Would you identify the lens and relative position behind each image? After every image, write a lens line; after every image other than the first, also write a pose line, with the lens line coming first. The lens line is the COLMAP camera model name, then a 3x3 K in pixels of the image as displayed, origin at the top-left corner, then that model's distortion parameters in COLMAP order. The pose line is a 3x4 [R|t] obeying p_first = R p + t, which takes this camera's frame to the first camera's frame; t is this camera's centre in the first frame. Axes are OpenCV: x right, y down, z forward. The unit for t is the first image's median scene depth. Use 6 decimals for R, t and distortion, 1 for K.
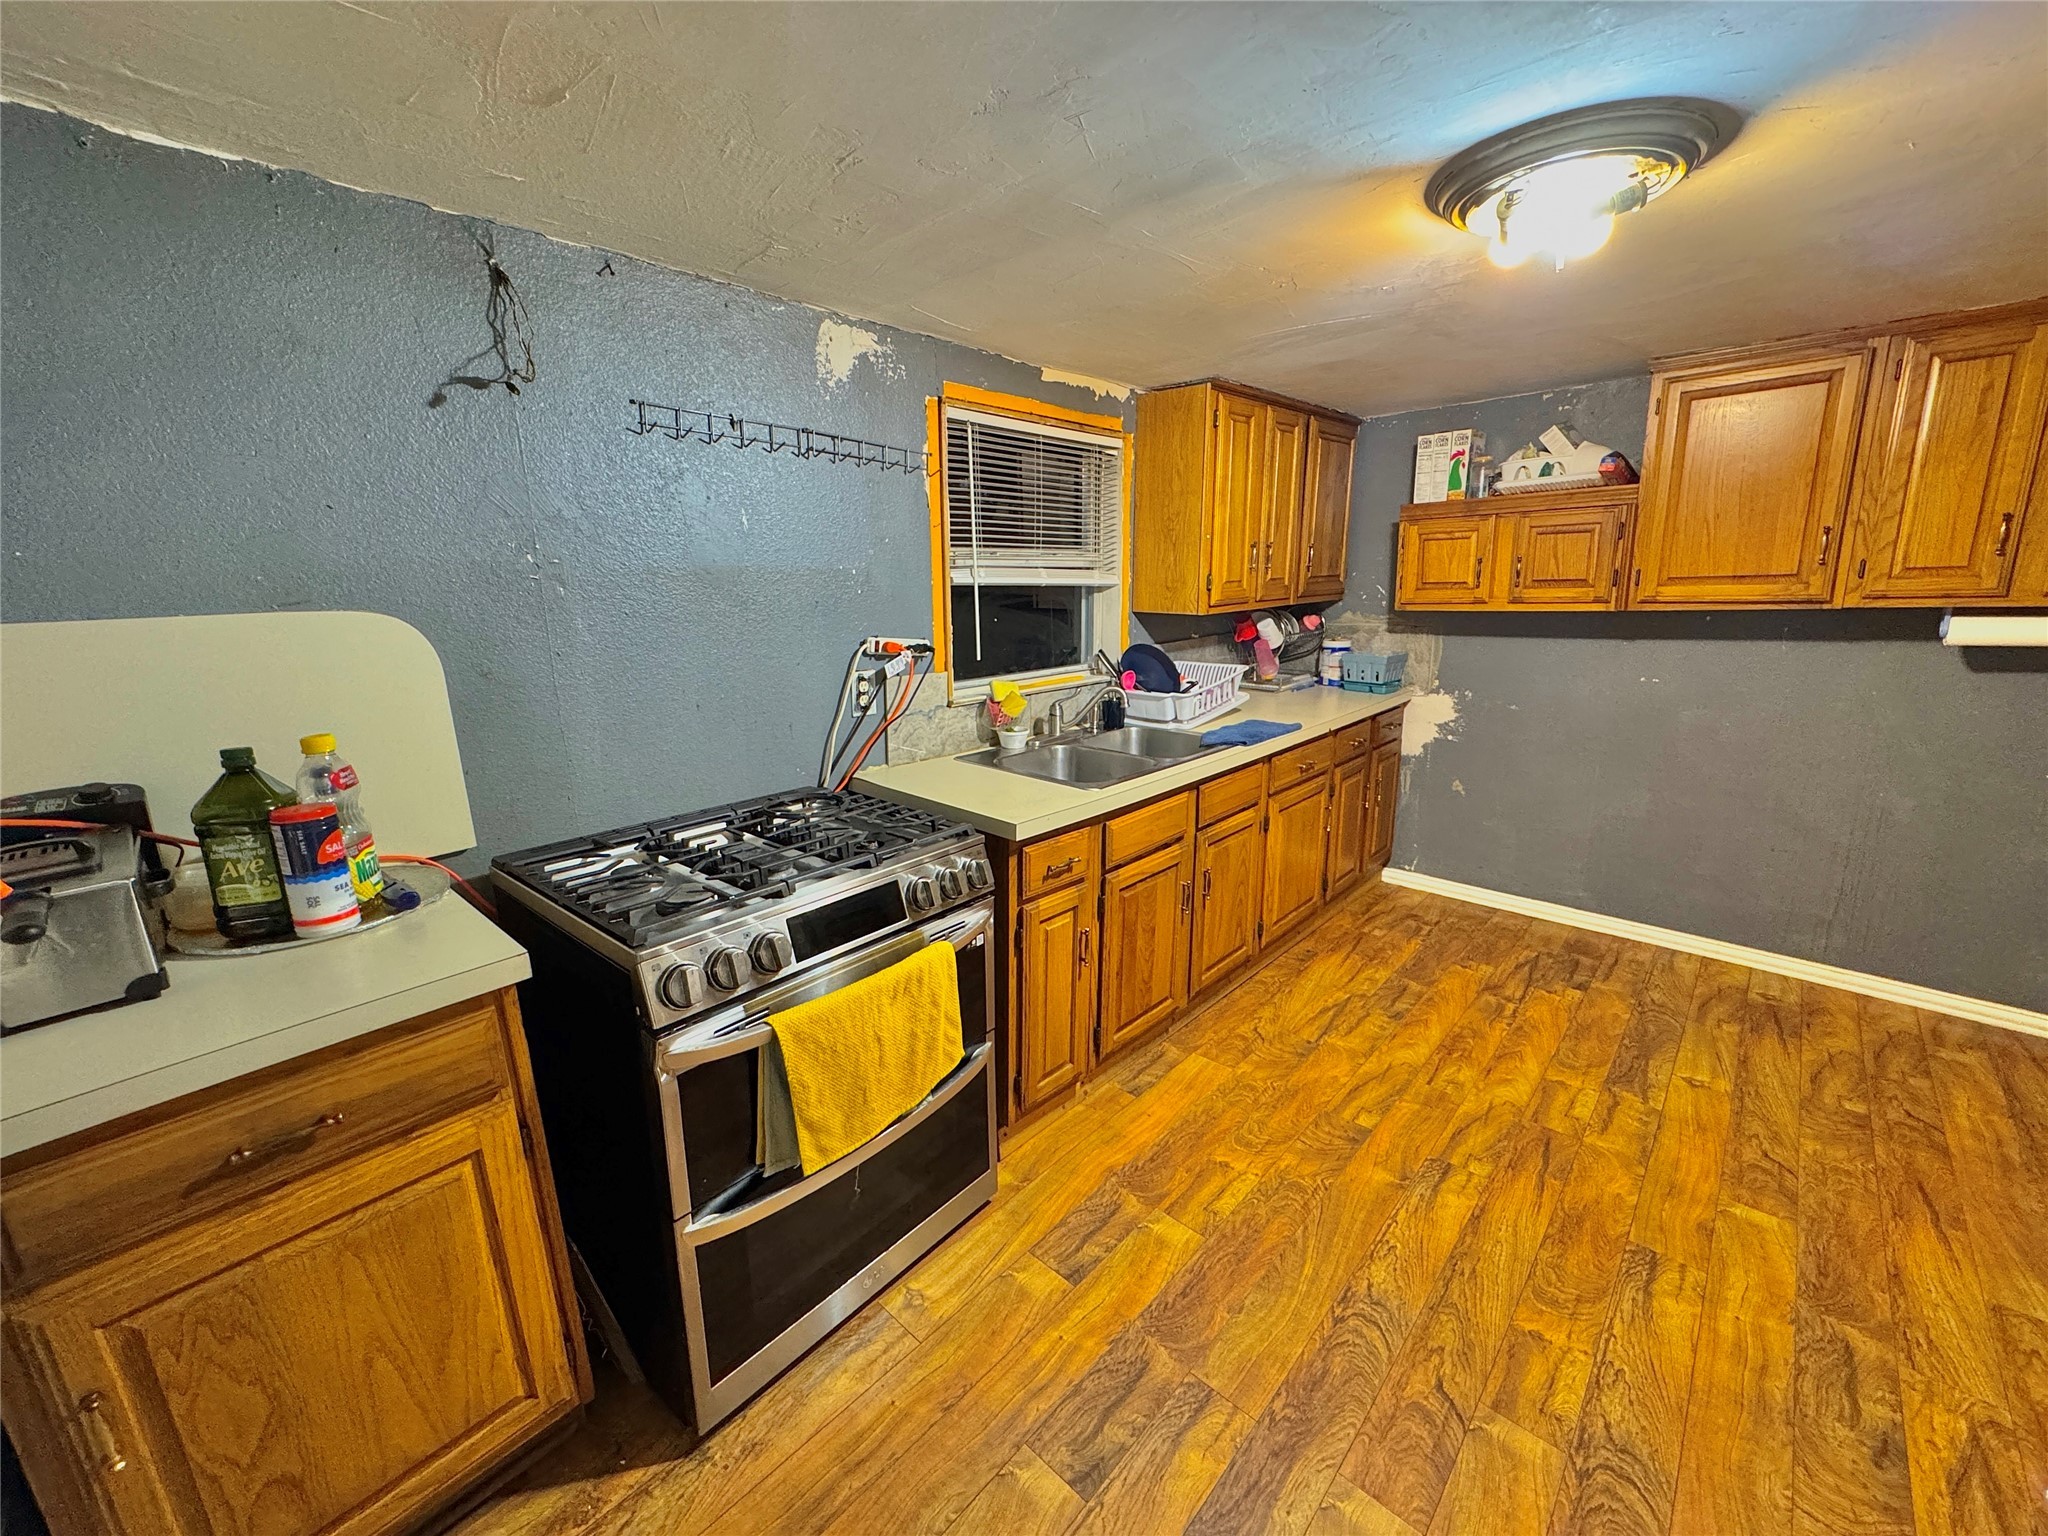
lens RADIAL K [[819.0, 0, 1024.0], [0, 819.0, 768.0], [0, 0, 1]] dist [0.001364, 0.000155]
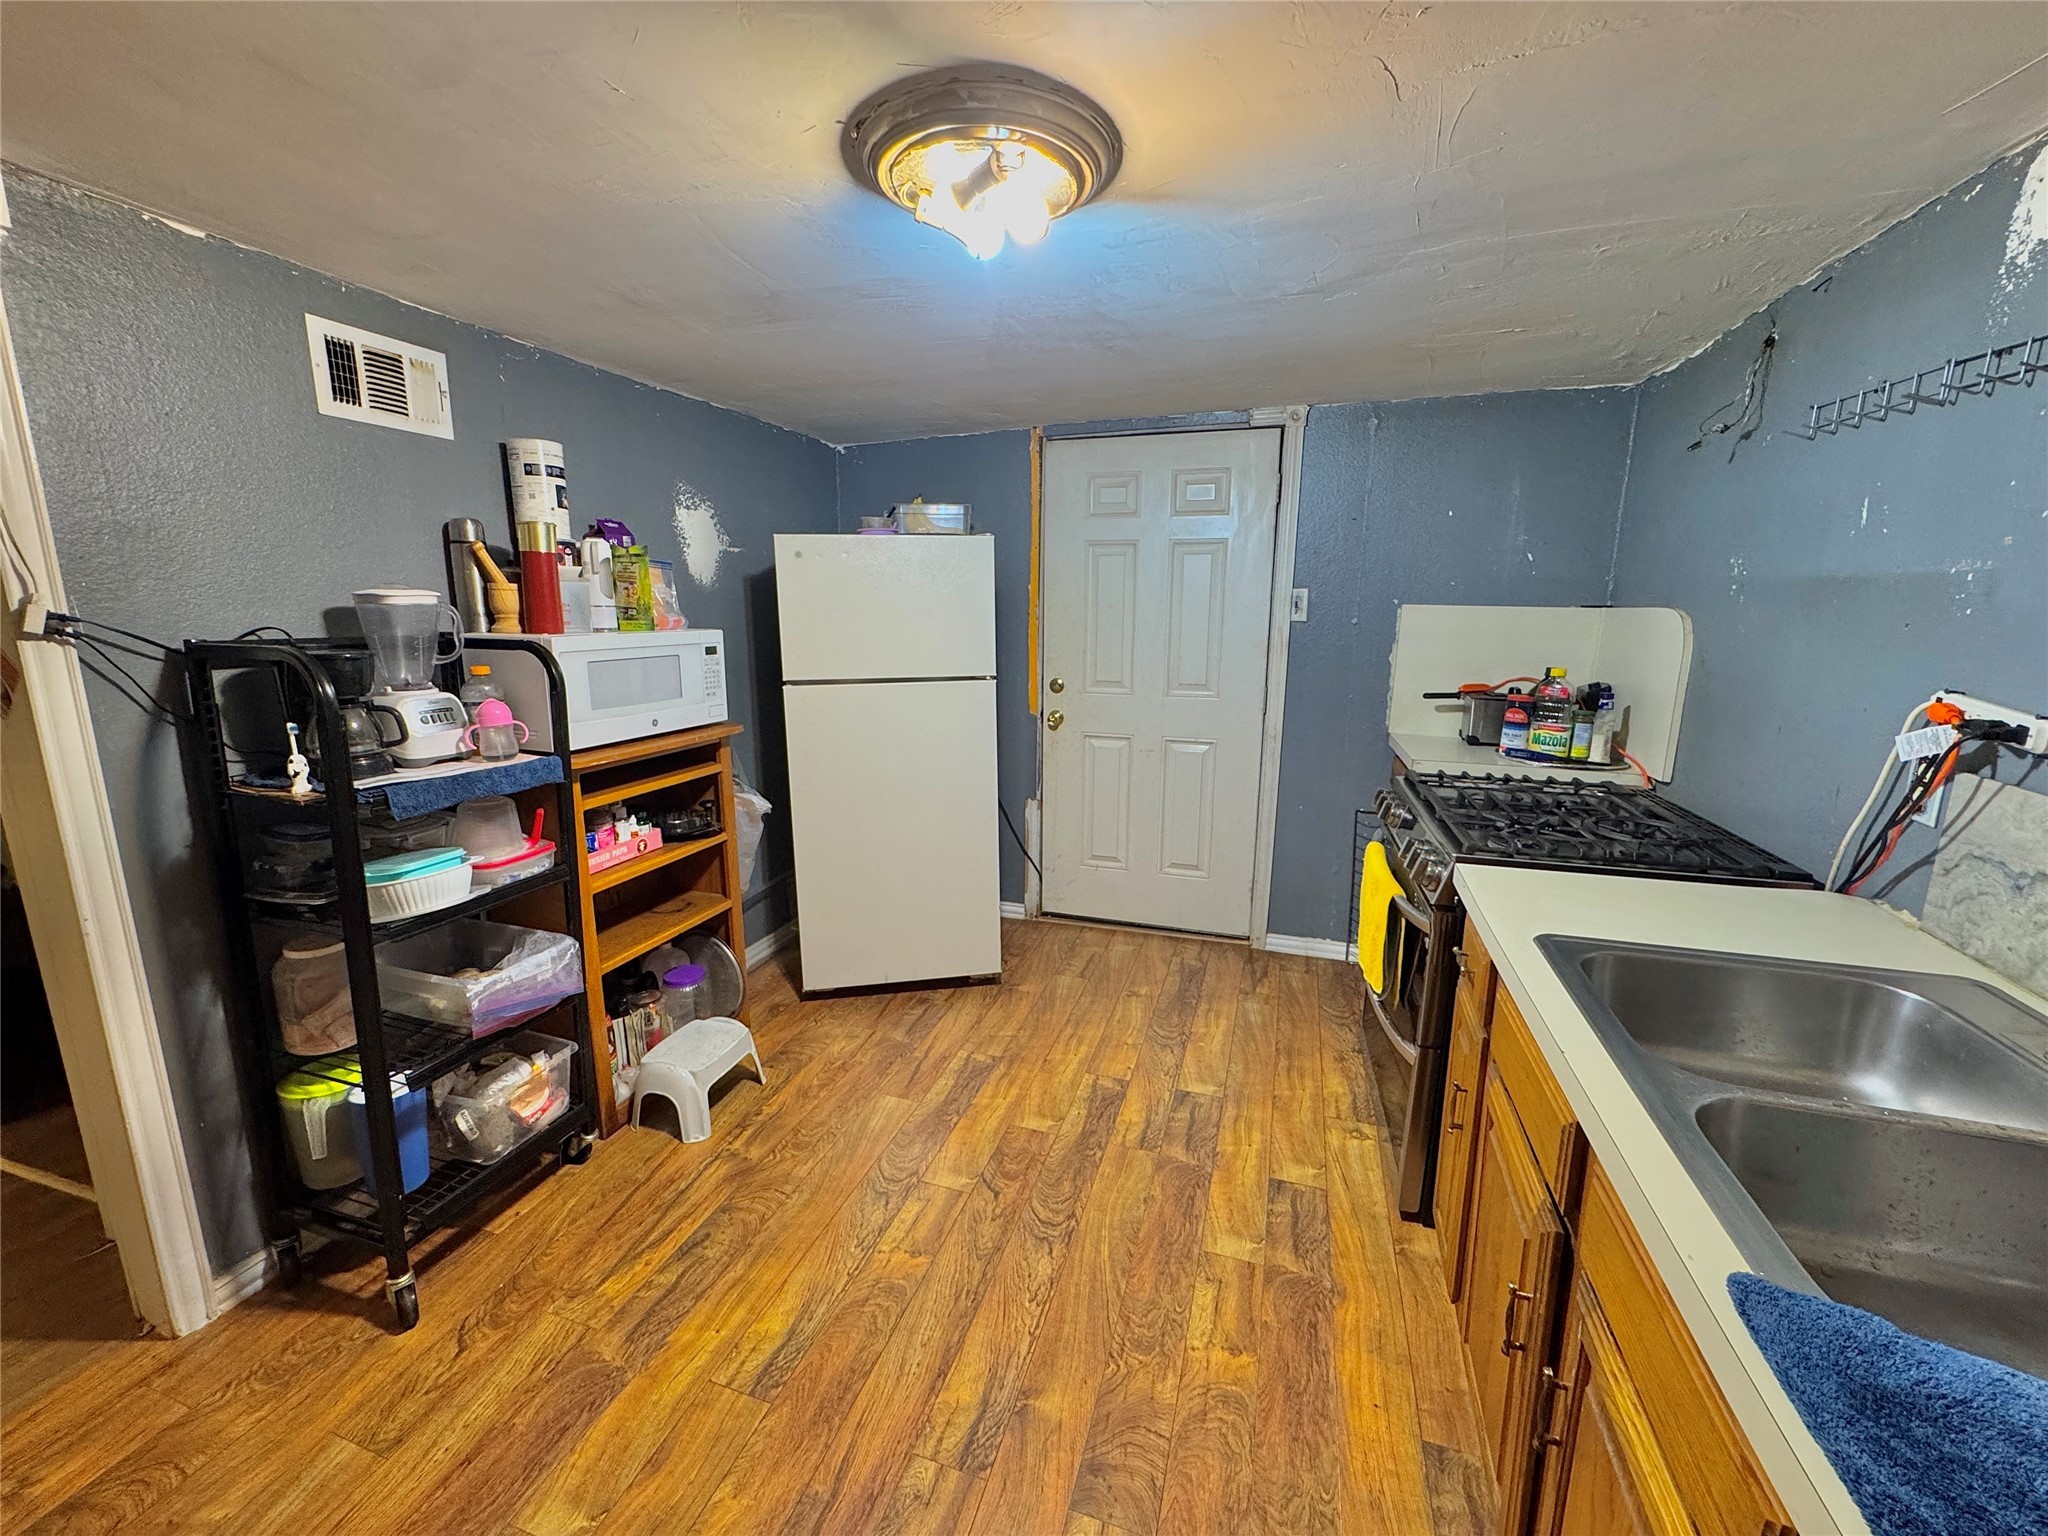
lens RADIAL K [[819.0, 0, 1024.0], [0, 819.0, 768.0], [0, 0, 1]] dist [0.001364, 0.000155]
pose [[-0.906778, 0.093612, -0.411084, 0.870450], [-0.092765, 0.906845, 0.411130, -0.390806], [0.411276, 0.410938, -0.813623, 1.666553]]
